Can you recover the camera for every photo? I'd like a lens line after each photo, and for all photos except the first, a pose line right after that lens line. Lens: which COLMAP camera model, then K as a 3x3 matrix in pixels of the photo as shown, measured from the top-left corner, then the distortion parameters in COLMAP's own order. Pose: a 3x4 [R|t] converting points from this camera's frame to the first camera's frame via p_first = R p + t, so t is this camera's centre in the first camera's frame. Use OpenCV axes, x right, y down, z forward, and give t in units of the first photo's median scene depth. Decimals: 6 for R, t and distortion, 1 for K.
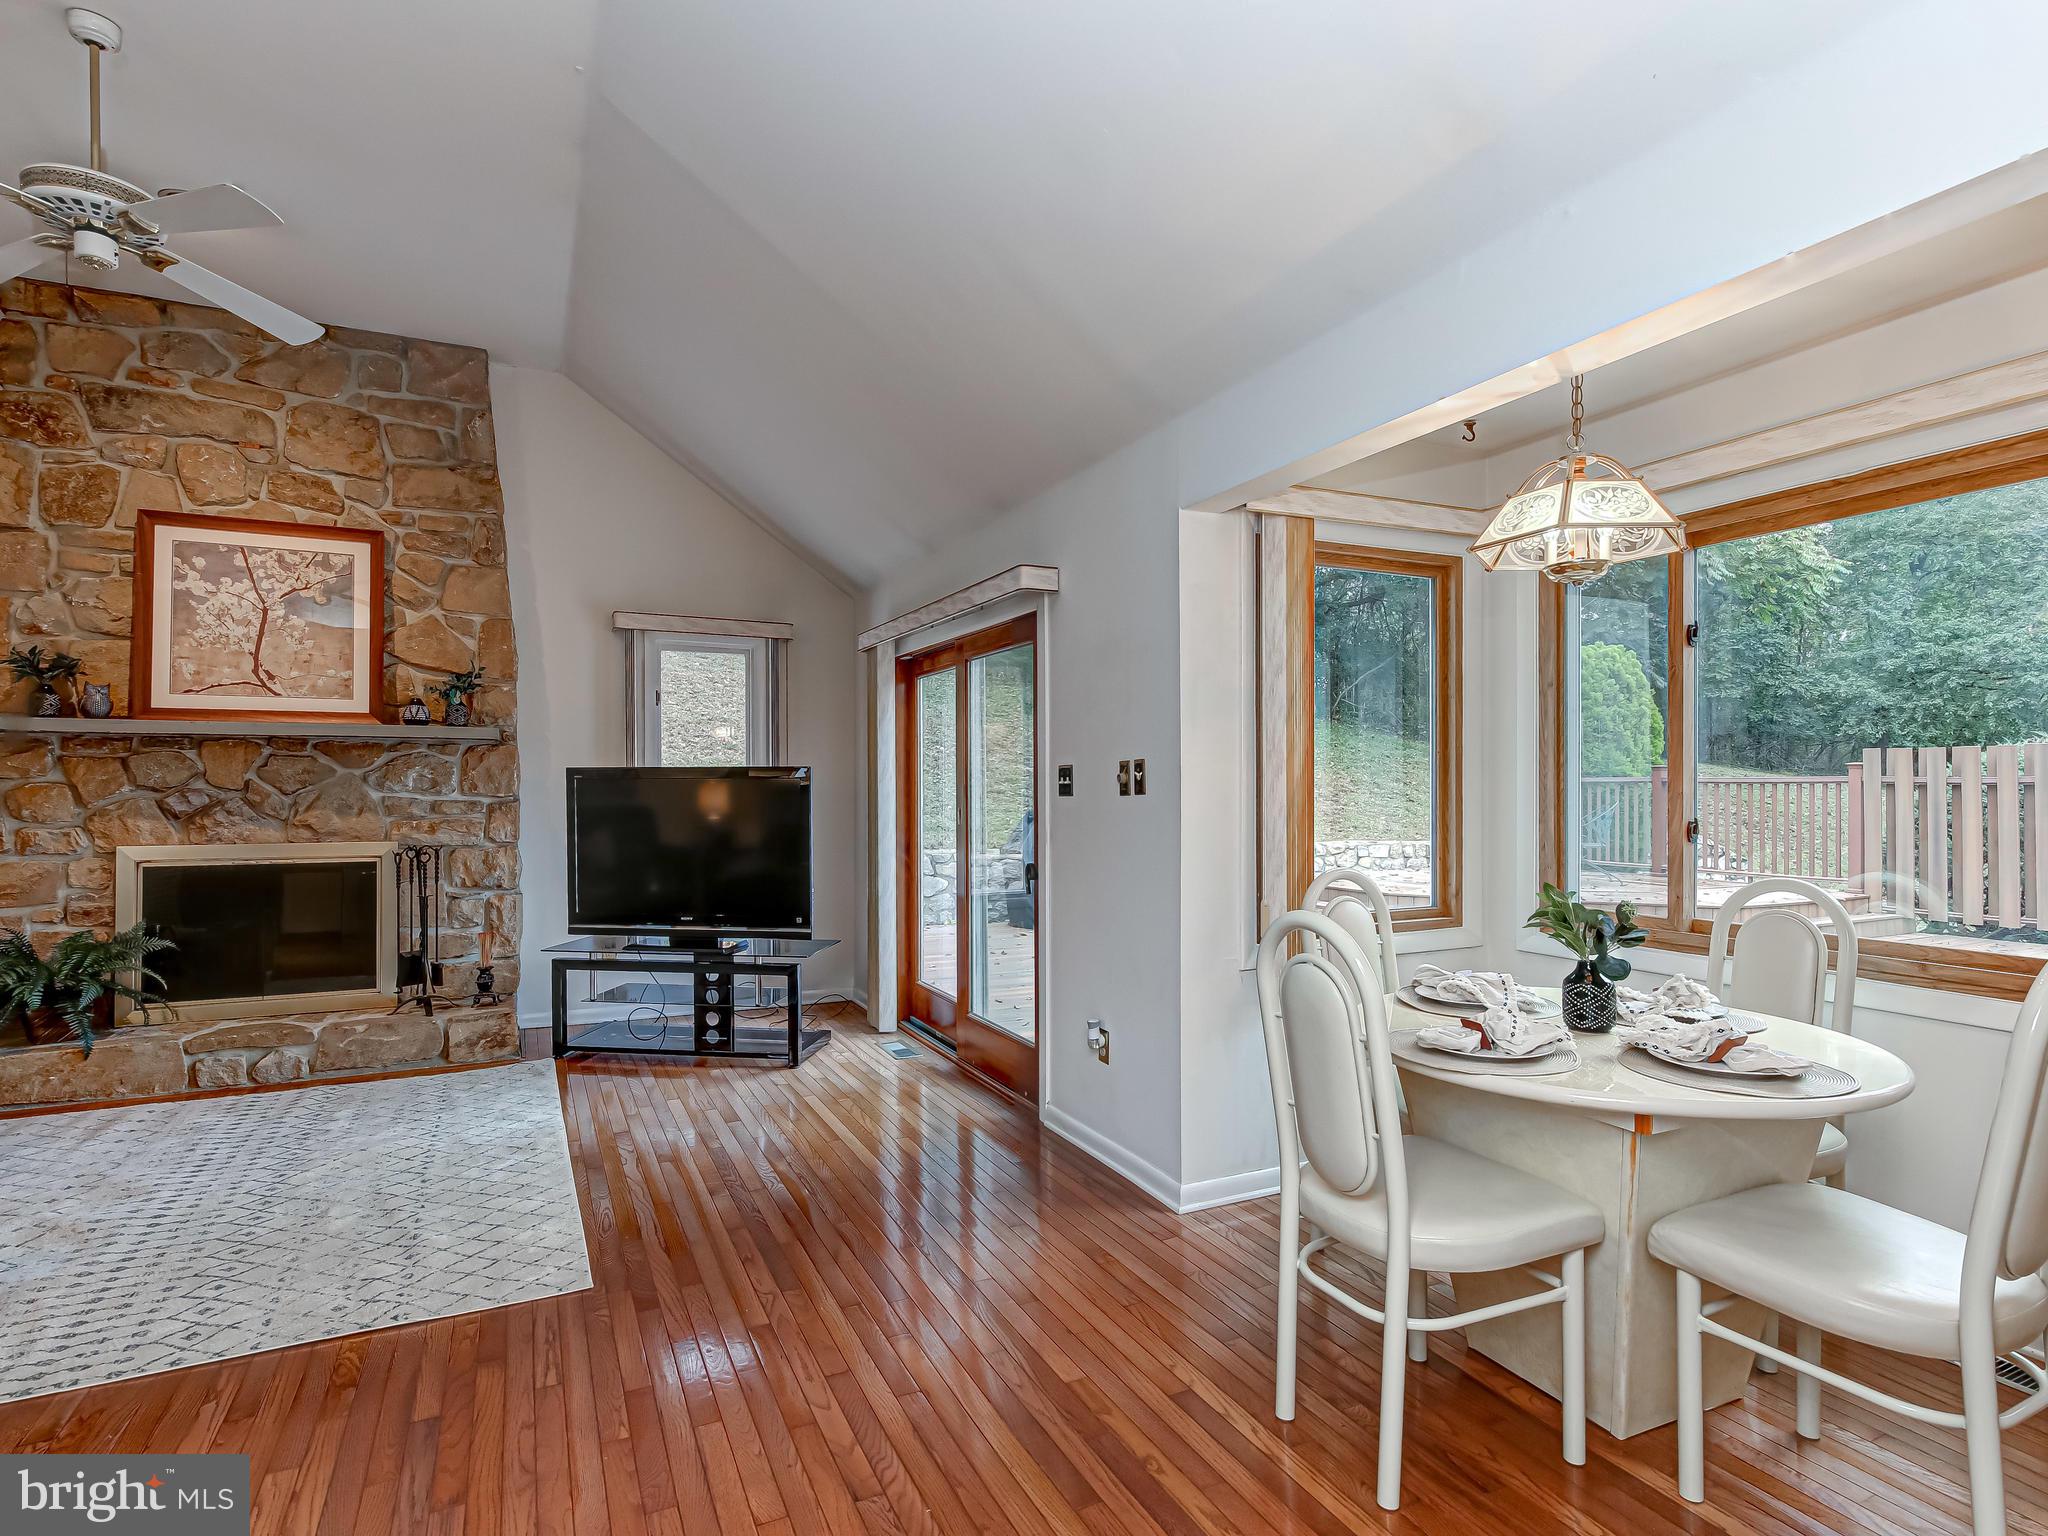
lens RADIAL K [[1062.9, 0, 1014.0], [0, 1062.9, 789.5], [0, 0, 1]] dist [0.000226, 0.001435]
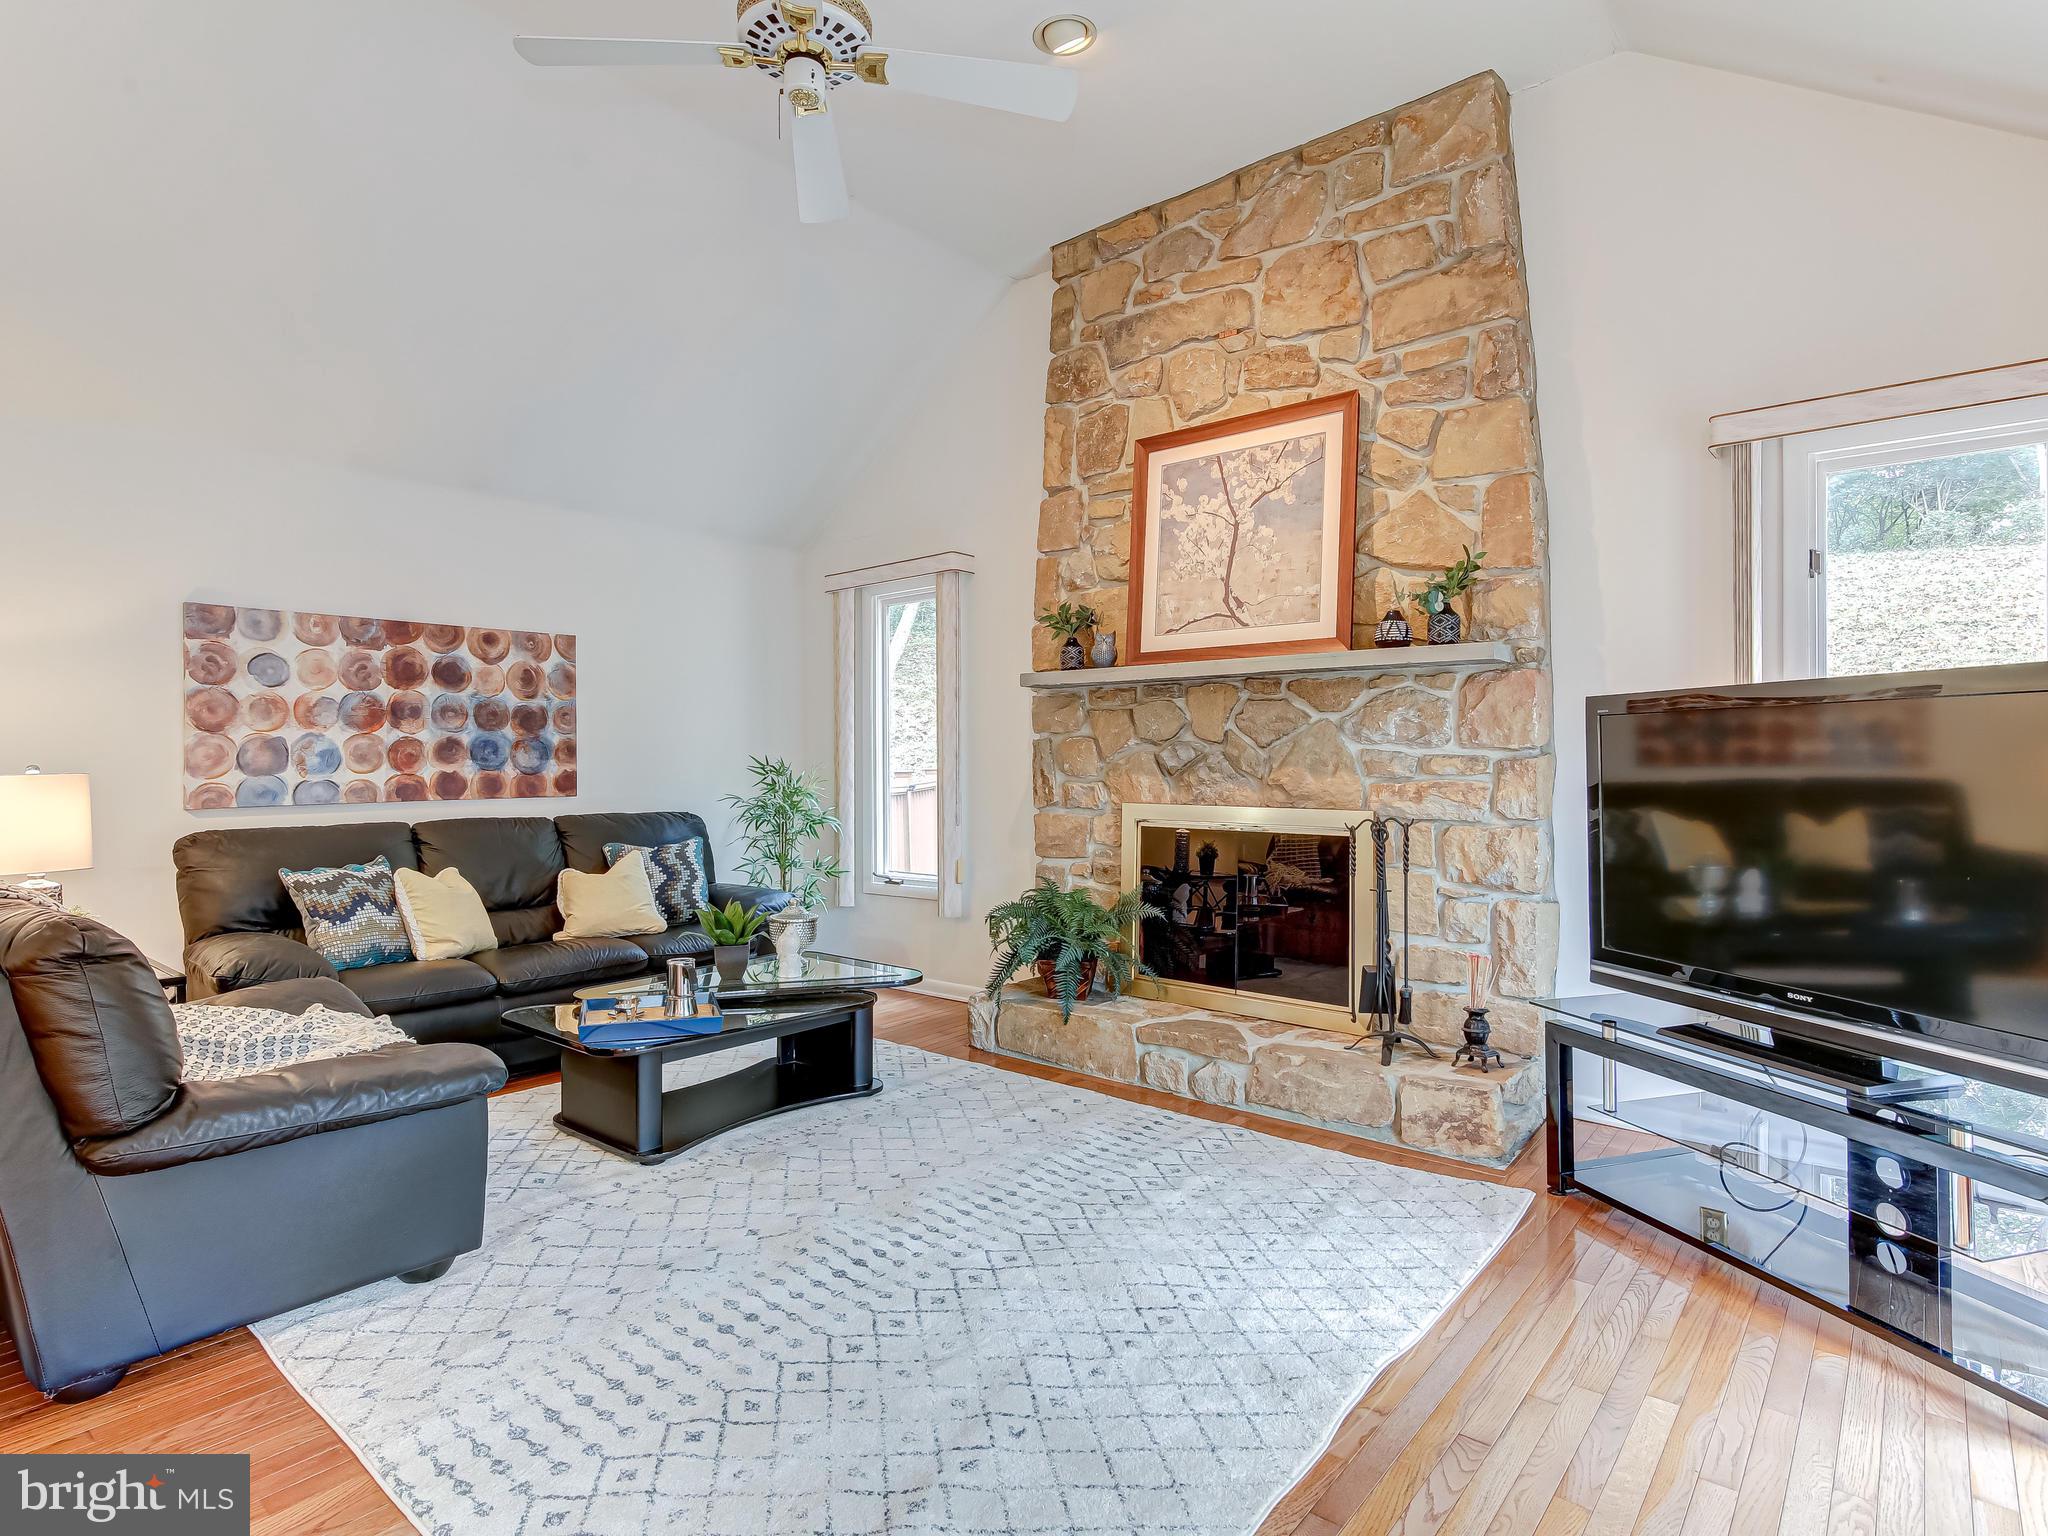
lens RADIAL K [[1069.5, 0, 1022.4], [0, 1069.5, 762.1], [0, 0, 1]] dist [0.004804, 0.001853]
pose [[0.417307, 0.000495, -0.908765, -0.015826], [-0.001901, 0.999998, -0.000328, 0.017541], [0.908764, 0.001864, 0.417307, 0.516520]]
